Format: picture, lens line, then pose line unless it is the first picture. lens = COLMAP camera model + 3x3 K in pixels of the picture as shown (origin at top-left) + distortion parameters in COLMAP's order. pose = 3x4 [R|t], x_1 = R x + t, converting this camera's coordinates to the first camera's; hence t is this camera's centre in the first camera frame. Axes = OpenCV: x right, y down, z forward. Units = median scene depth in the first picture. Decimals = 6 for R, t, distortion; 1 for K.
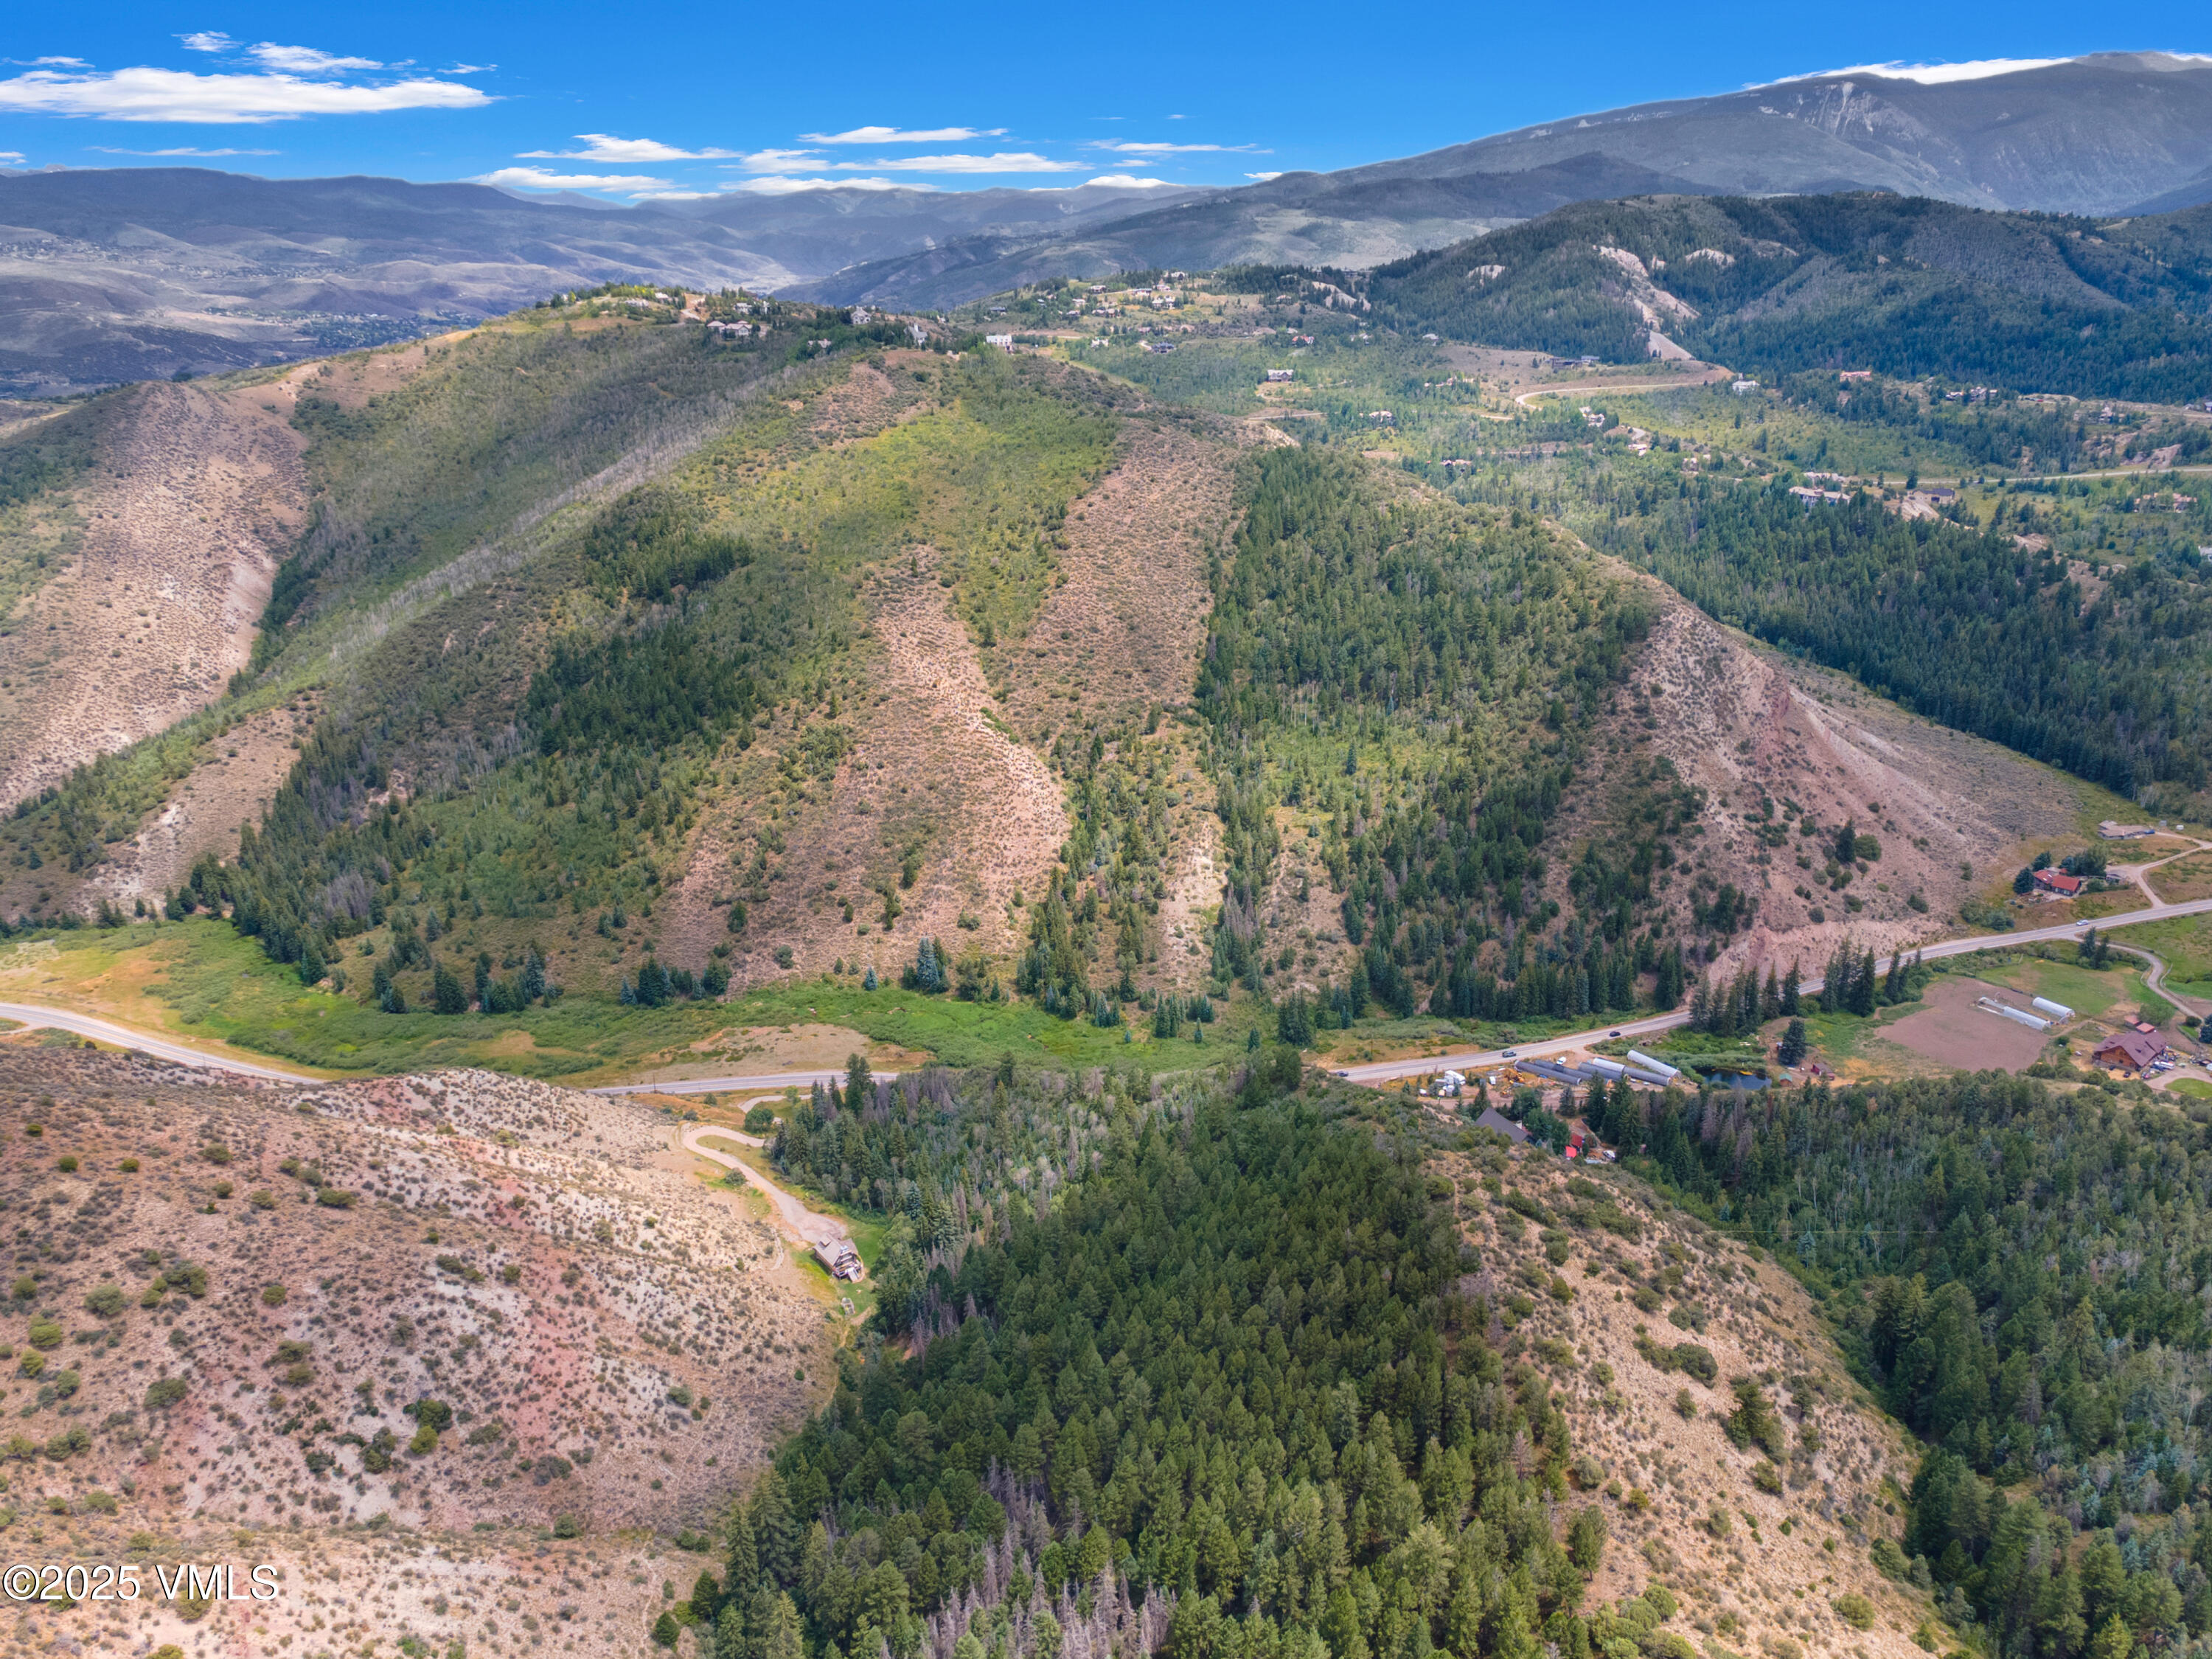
lens RADIAL K [[1600.8, 0, 1109.3], [0, 1600.8, 821.9], [0, 0, 1]] dist [0.046762, 0.002773]
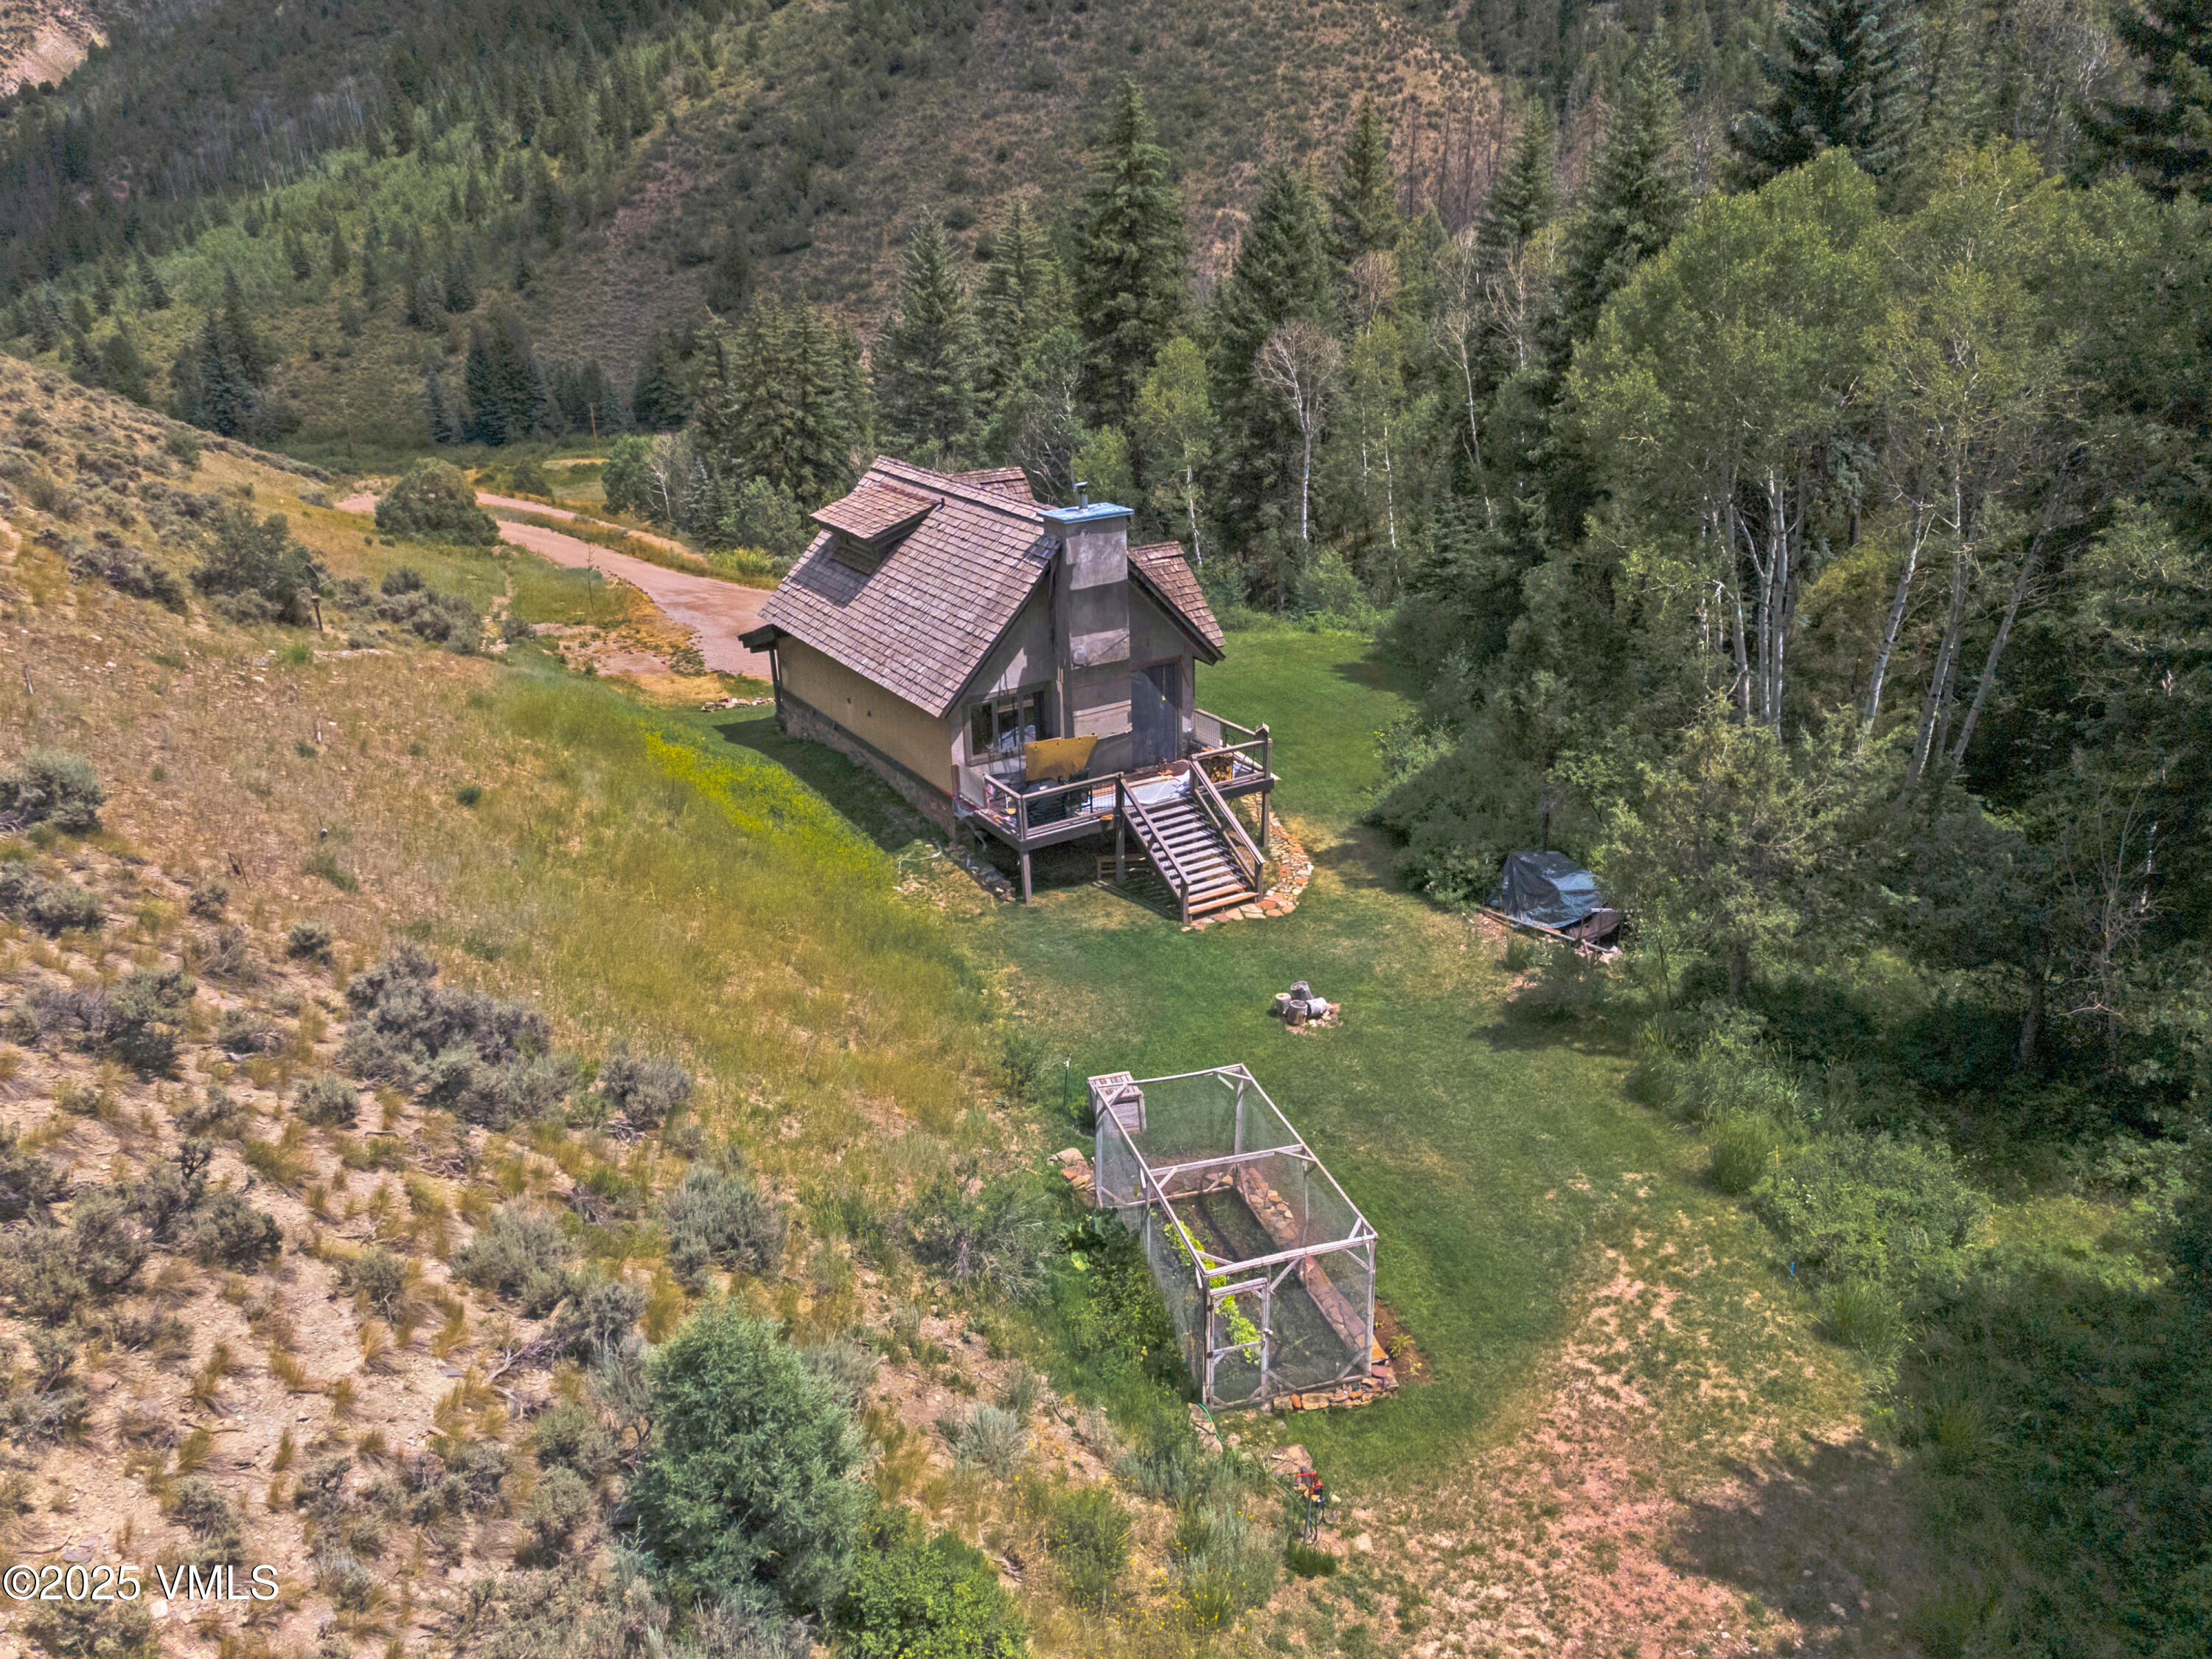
lens RADIAL K [[1600.8, 0, 1109.3], [0, 1600.8, 821.9], [0, 0, 1]] dist [0.046762, 0.002773]
pose [[0.996731, 0.034744, -0.072935, -0.099511], [-0.032211, 0.998846, 0.035622, 0.175630], [0.074089, -0.033156, 0.996700, 0.582456]]
